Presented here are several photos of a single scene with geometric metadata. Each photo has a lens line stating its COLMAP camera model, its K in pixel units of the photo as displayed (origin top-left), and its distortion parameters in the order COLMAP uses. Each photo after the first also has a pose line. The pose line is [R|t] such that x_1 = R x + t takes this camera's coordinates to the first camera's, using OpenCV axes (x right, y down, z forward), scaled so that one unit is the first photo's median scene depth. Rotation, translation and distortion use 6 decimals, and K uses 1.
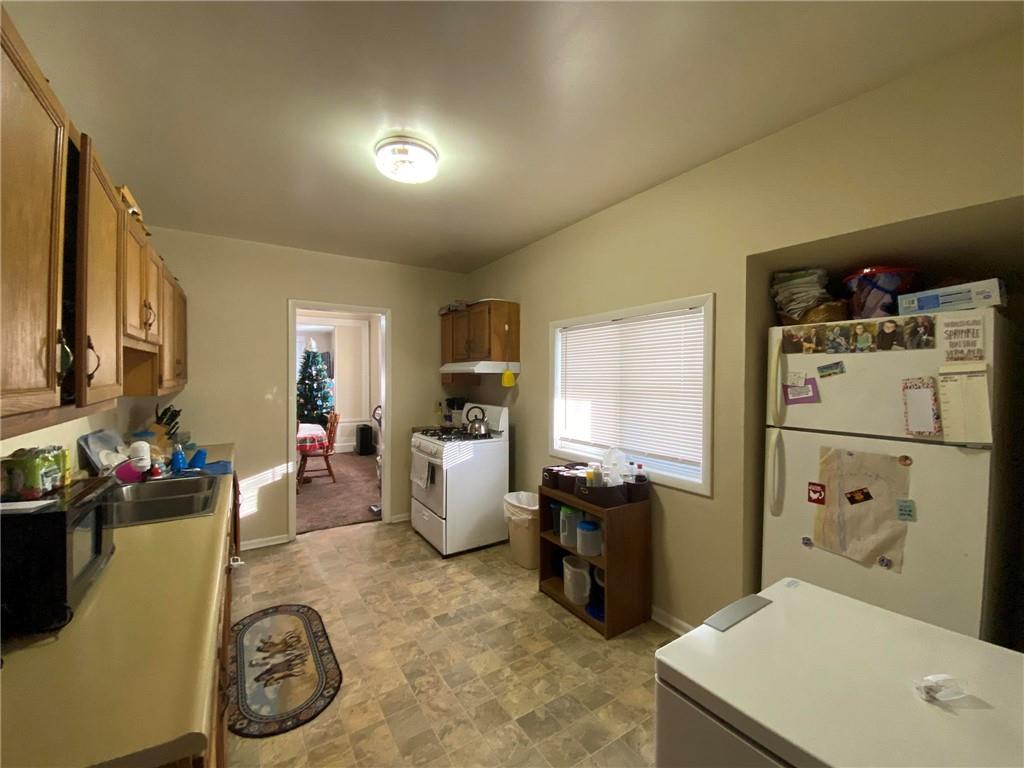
lens RADIAL K [[414.3, 0, 512.0], [0, 414.3, 384.0], [0, 0, 1]] dist [-0.000167, -0.000058]
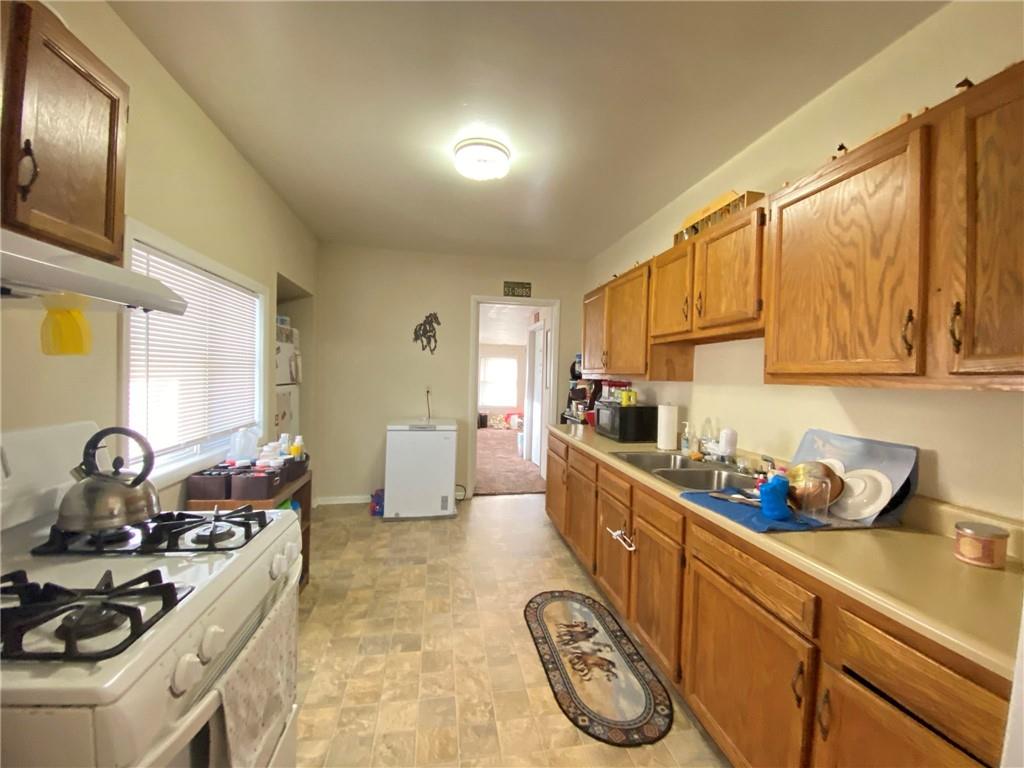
lens RADIAL K [[414.3, 0, 512.0], [0, 414.3, 384.0], [0, 0, 1]] dist [-0.000167, -0.000058]
pose [[-0.919190, -0.037096, 0.392063, -0.745143], [-0.021085, 0.998761, 0.045066, 0.008120], [-0.393250, 0.033158, -0.918834, 1.893393]]
